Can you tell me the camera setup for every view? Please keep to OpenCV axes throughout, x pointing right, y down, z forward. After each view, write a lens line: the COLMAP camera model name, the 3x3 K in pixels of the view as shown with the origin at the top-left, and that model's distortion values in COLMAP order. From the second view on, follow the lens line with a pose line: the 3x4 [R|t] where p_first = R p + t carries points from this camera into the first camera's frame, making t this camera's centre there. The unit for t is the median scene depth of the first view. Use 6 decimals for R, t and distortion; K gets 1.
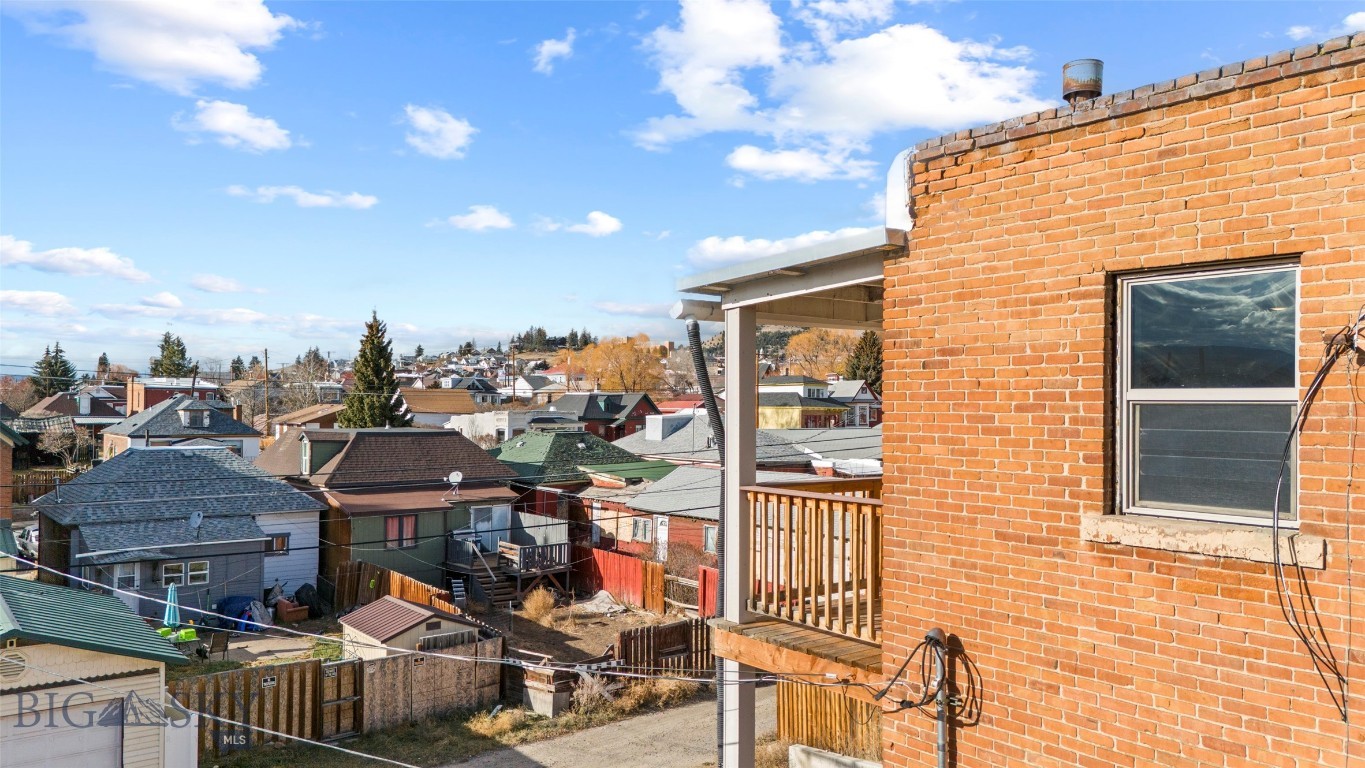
lens RADIAL K [[968.2, 0, 682.5], [0, 968.2, 409.2], [0, 0, 1]] dist [0.048460, -0.053584]
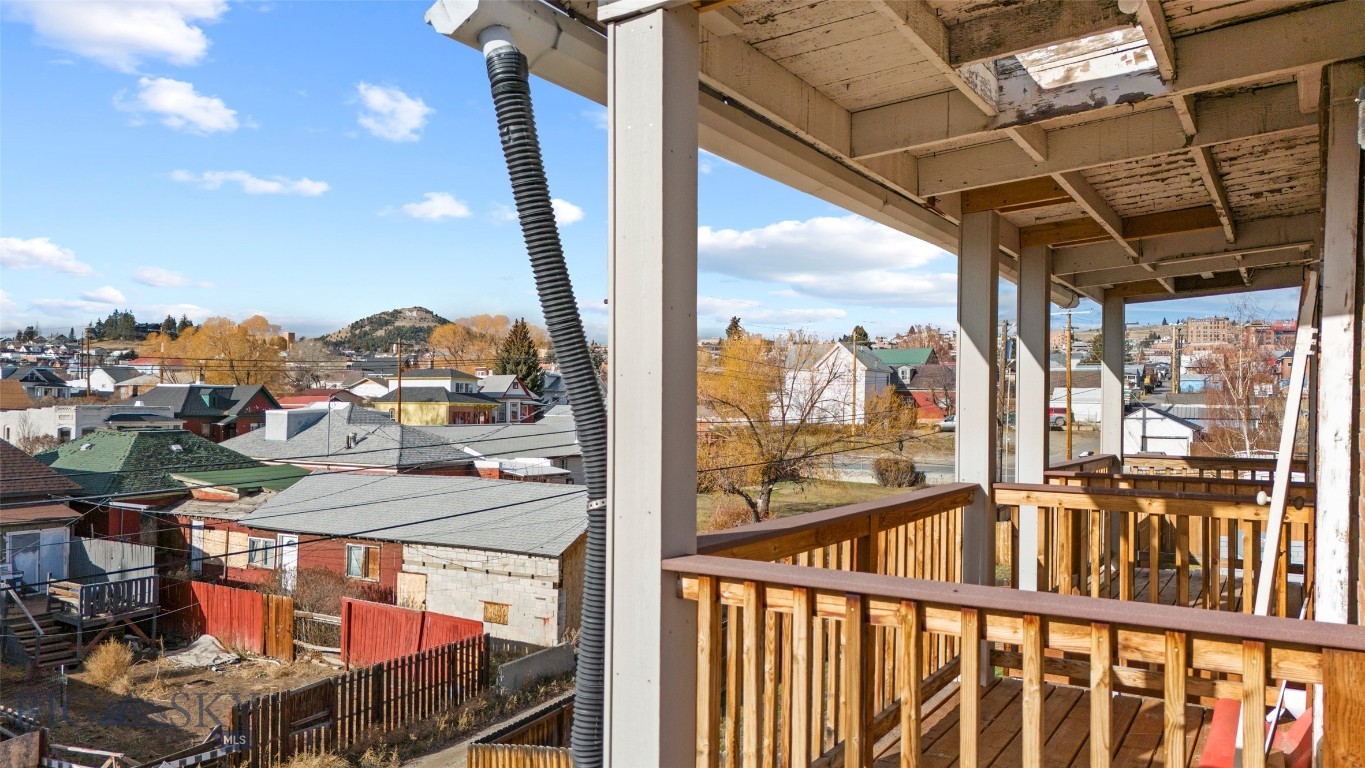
lens RADIAL K [[968.2, 0, 682.5], [0, 968.2, 409.2], [0, 0, 1]] dist [0.048460, -0.053584]
pose [[0.932117, 0.001535, 0.362153, -0.008912], [-0.002104, 0.999997, 0.001176, 0.004807], [-0.362150, -0.001858, 0.932118, 0.116969]]
